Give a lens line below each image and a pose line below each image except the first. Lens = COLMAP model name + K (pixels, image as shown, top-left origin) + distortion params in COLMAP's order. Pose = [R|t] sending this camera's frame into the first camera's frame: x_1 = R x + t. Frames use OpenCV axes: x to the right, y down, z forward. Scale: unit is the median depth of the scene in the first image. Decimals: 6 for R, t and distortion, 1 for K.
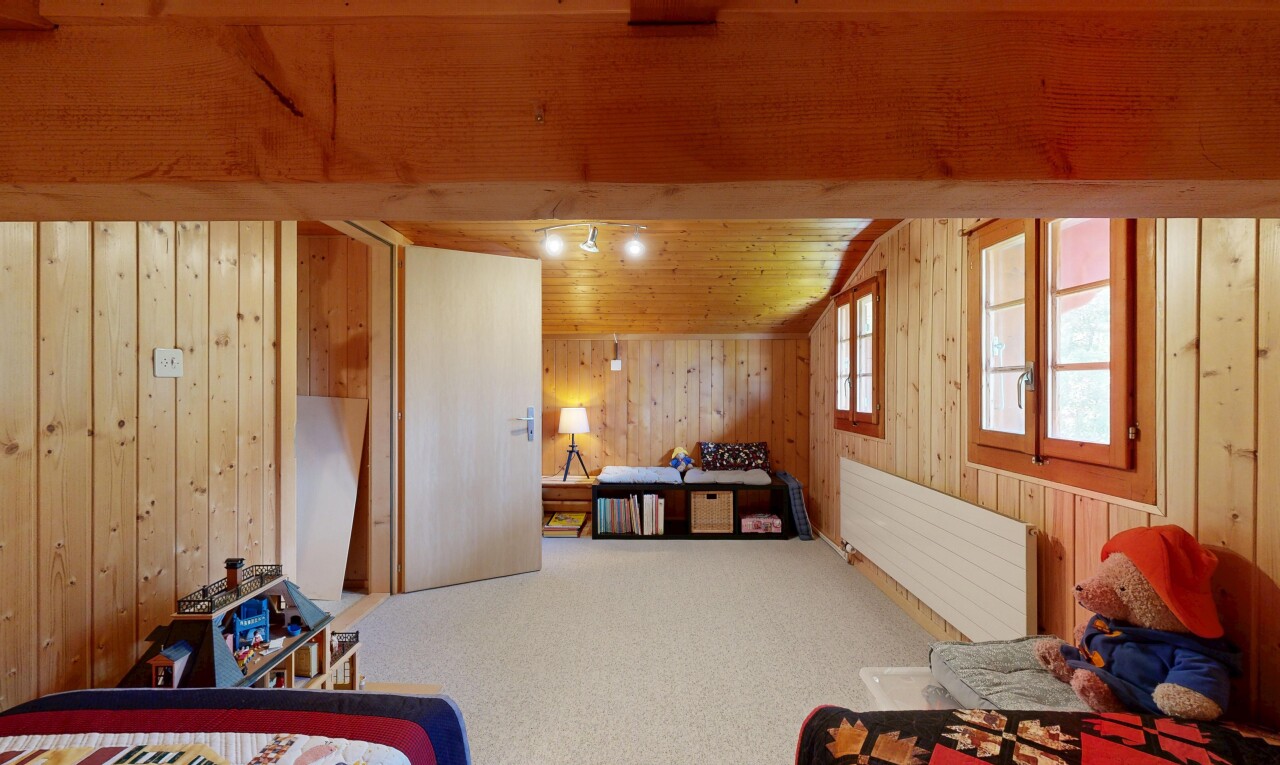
lens RADIAL K [[497.5, 0, 639.6], [0, 497.5, 383.5], [0, 0, 1]] dist [-0.000789, -0.000066]
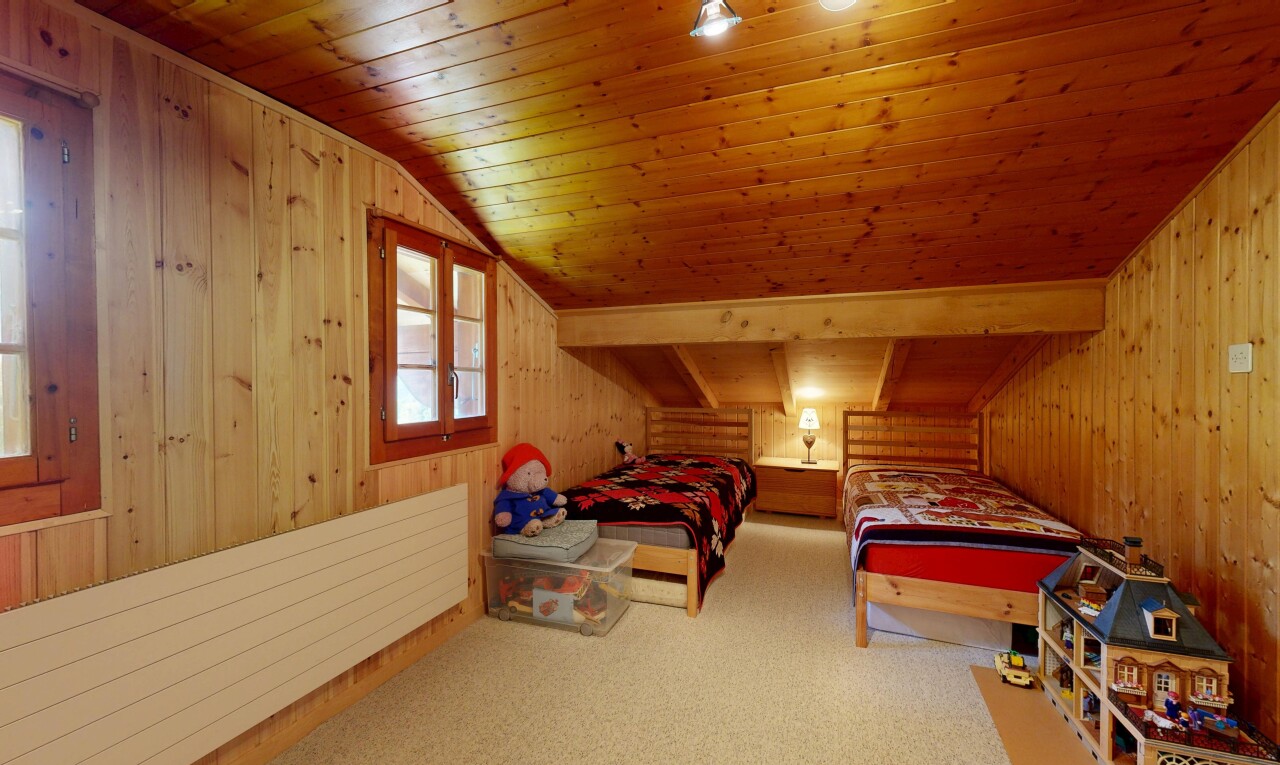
lens RADIAL K [[497.5, 0, 636.8], [0, 497.5, 384.9], [0, 0, 1]] dist [-0.000789, -0.000066]
pose [[-0.943919, -0.003167, 0.330162, -0.097479], [-0.001602, 0.999986, 0.005010, 0.006335], [-0.330173, 0.004200, -0.943911, 1.747282]]
